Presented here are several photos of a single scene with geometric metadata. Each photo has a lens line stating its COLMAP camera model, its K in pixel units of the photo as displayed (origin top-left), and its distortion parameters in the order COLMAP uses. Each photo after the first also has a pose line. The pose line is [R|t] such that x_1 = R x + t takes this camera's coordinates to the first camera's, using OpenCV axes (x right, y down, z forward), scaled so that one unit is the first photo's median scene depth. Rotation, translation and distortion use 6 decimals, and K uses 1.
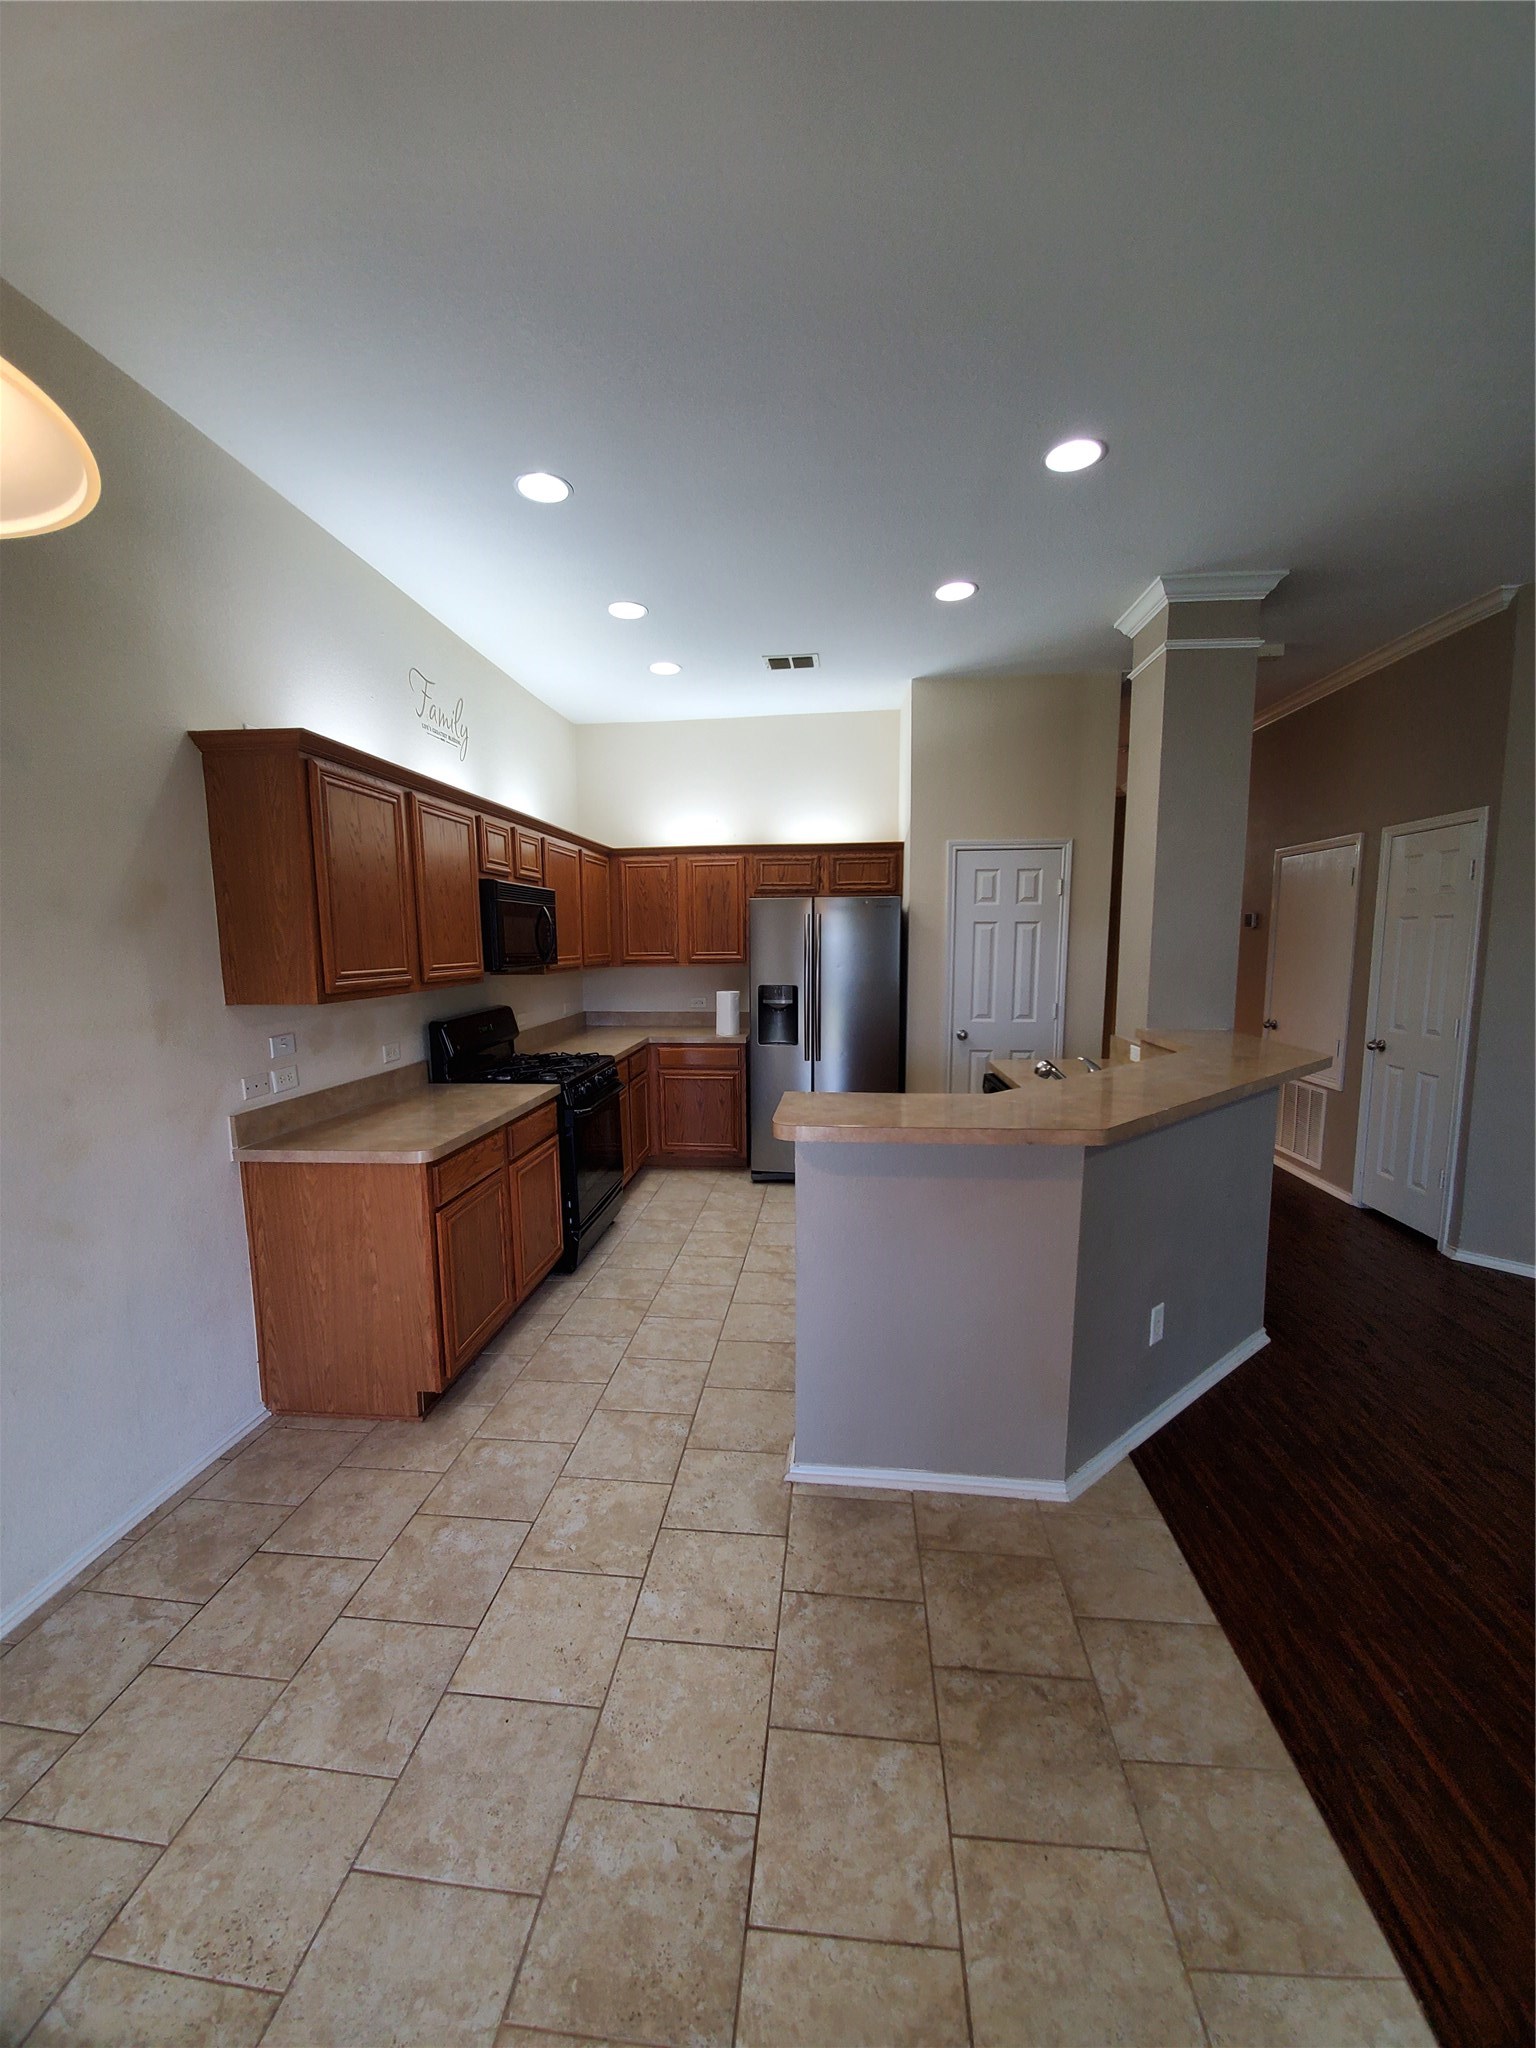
lens RADIAL K [[809.9, 0, 779.2], [0, 809.9, 1026.4], [0, 0, 1]] dist [0.003742, -0.009806]
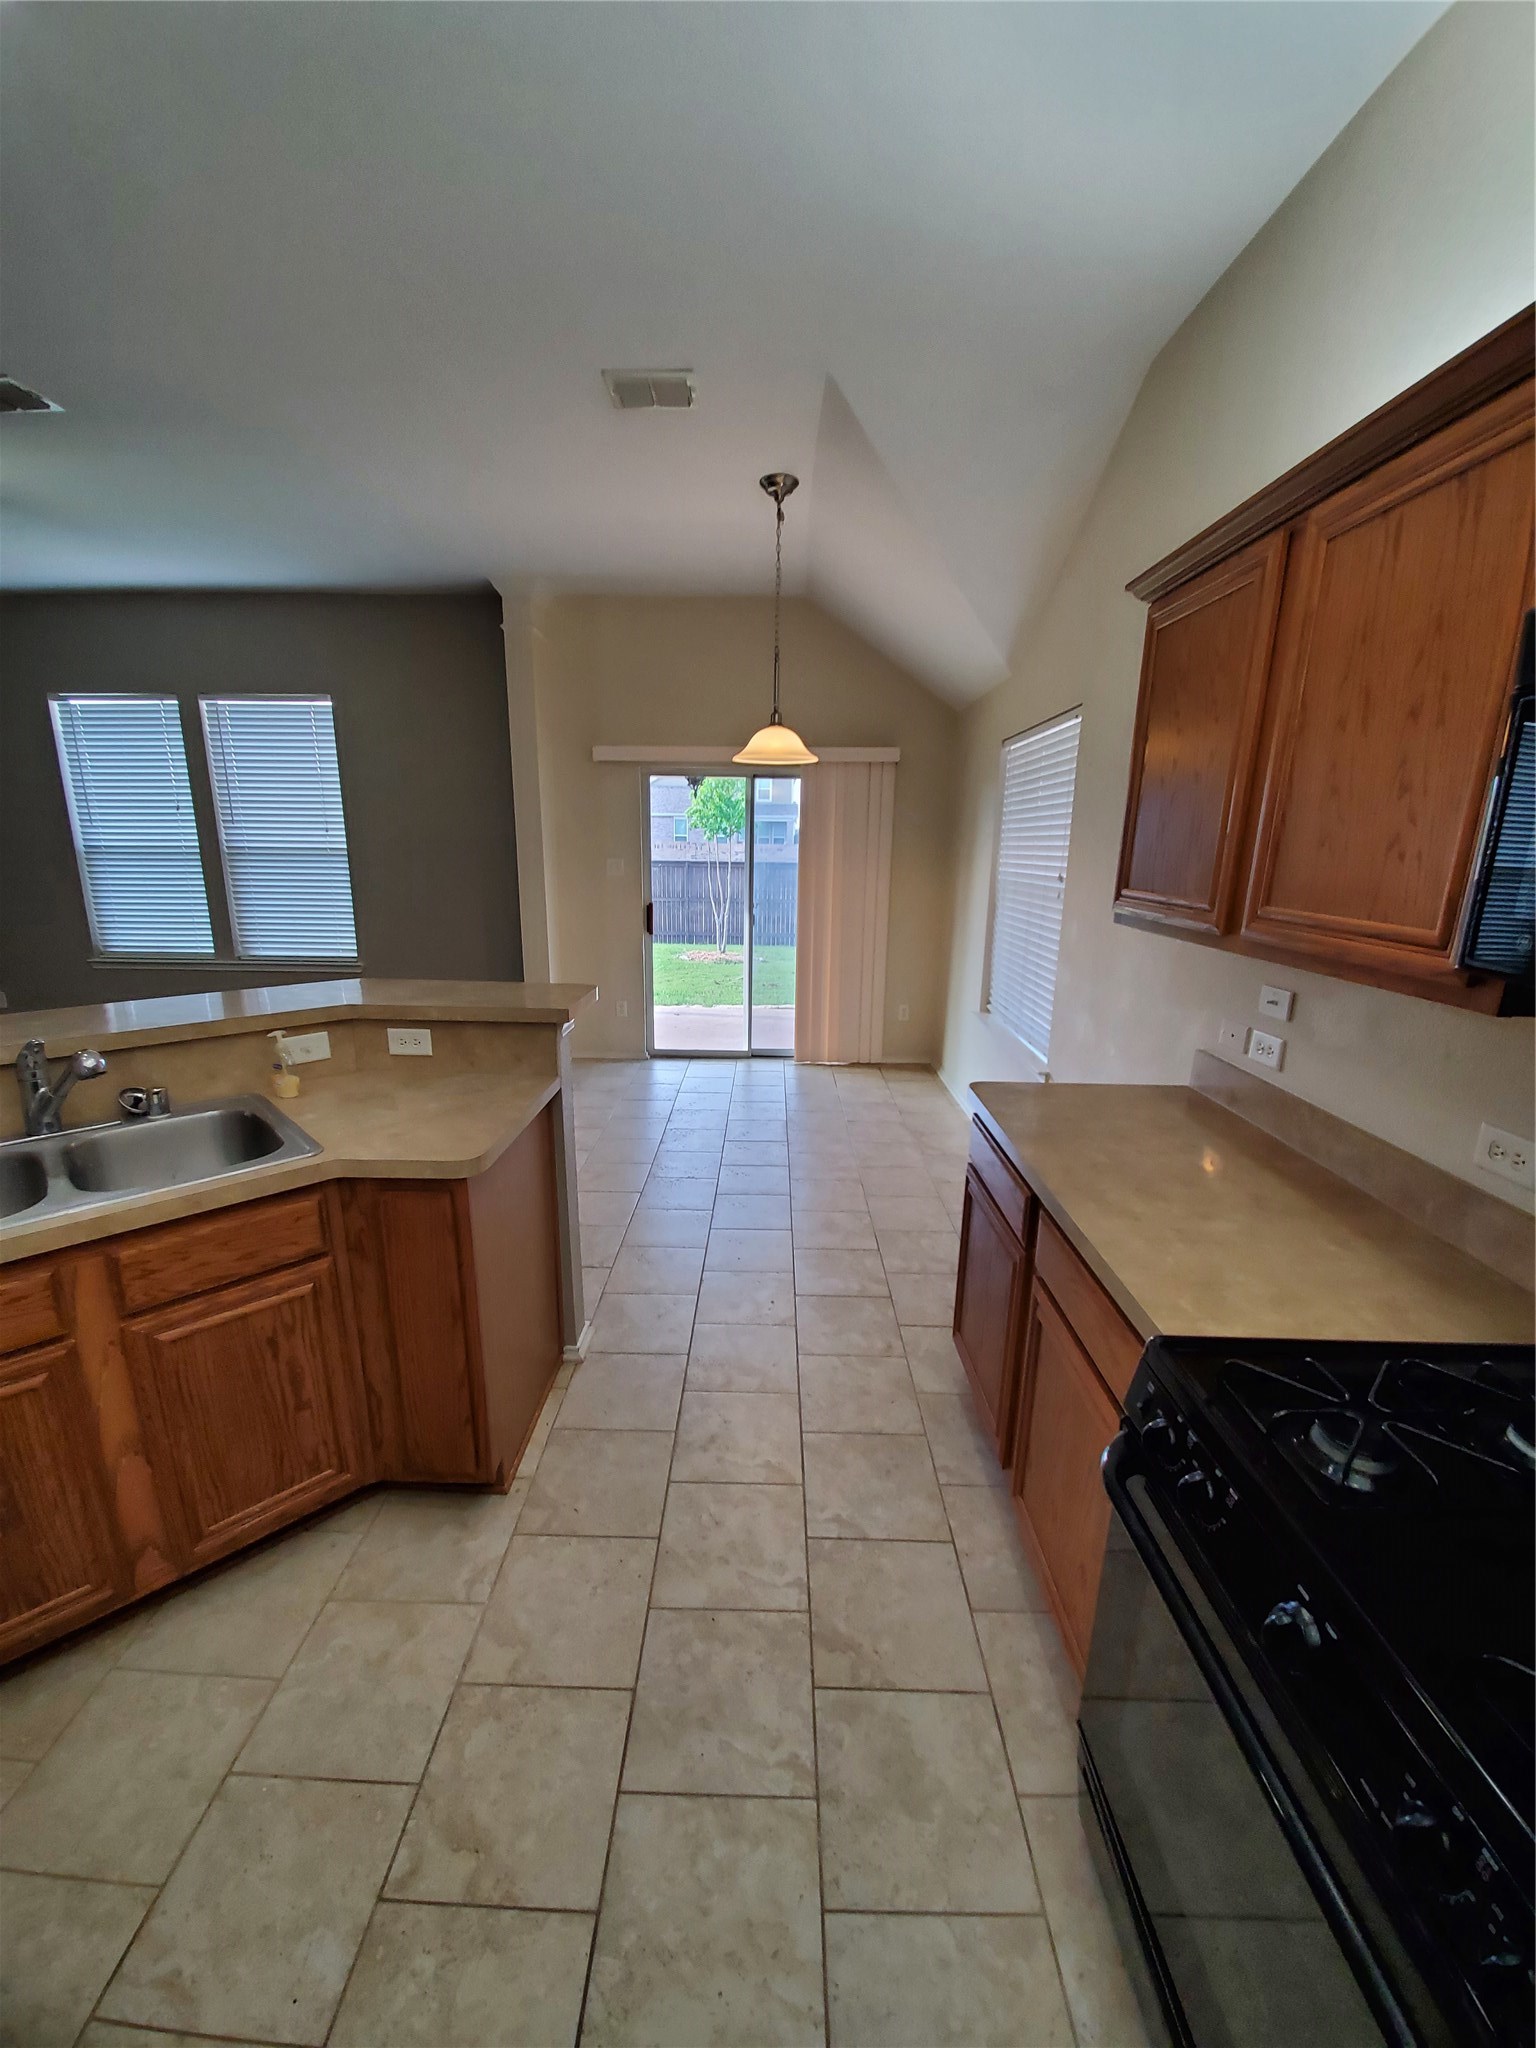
lens RADIAL K [[809.9, 0, 761.3], [0, 809.9, 1048.4], [0, 0, 1]] dist [0.003742, -0.009806]
pose [[-0.997644, 0.001369, -0.068594, -0.117286], [-0.023194, 0.934205, 0.355982, -0.166050], [0.064569, 0.356734, -0.931972, 1.532989]]
